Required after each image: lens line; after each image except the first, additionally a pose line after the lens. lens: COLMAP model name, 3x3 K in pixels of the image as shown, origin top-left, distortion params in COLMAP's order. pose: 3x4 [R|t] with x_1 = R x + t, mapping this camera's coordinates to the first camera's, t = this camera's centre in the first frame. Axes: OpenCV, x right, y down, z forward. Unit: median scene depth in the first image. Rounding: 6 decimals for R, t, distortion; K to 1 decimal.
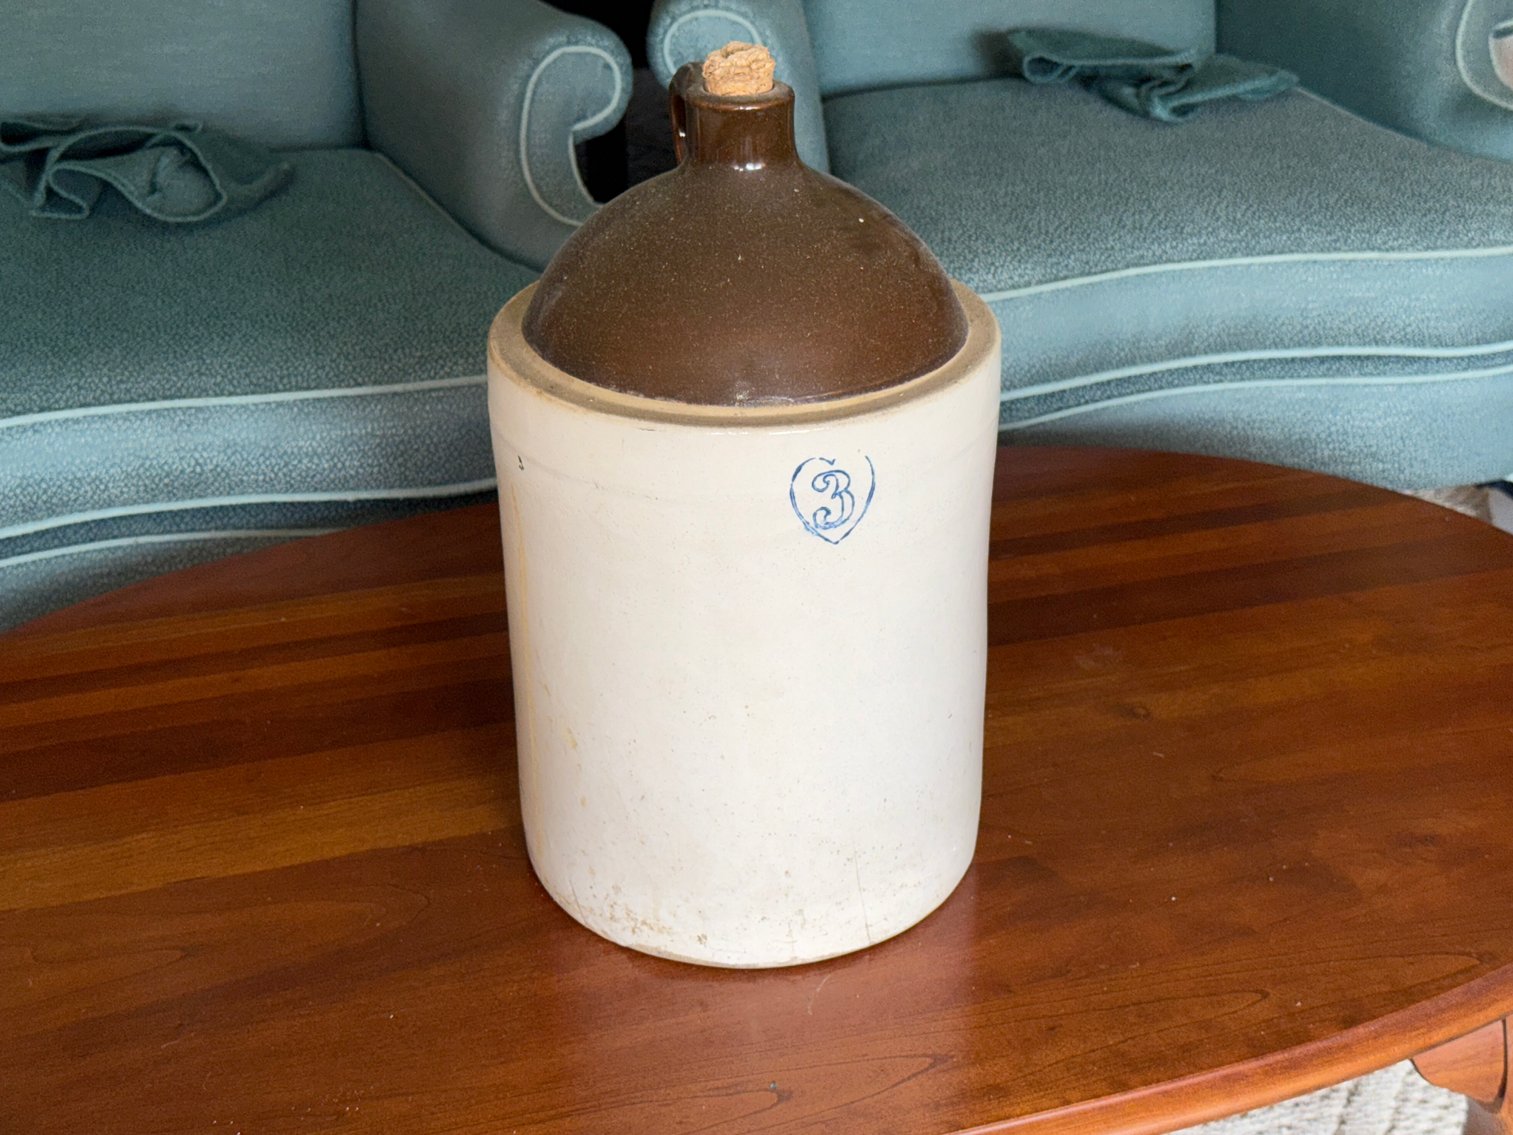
lens RADIAL K [[2157.2, 0, 756.7], [0, 2157.2, 569.6], [0, 0, 1]] dist [-0.044098, 0.000000]
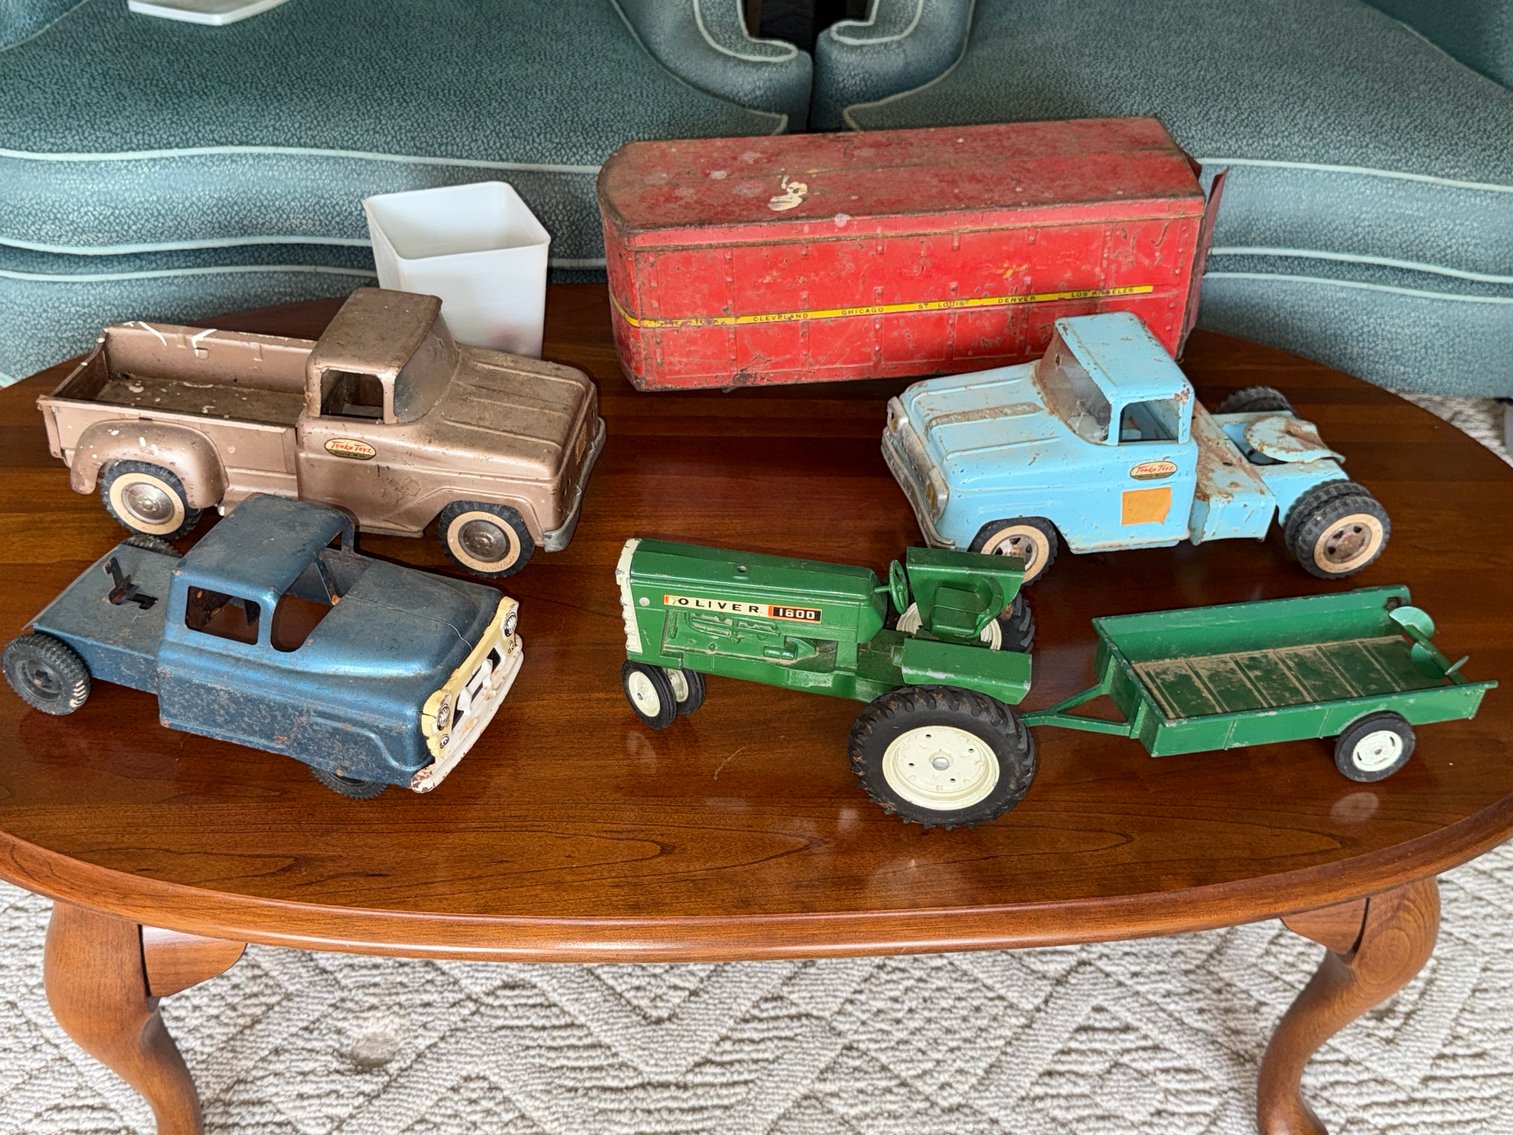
lens RADIAL K [[1637.5, 0, 756.1], [0, 1637.5, 564.2], [0, 0, 1]] dist [-0.046363, 0.000000]
pose [[0.979694, 0.170387, -0.105679, 0.078201], [-0.155466, 0.978401, 0.136245, -0.013537], [0.126611, -0.117049, 0.985022, 0.124841]]
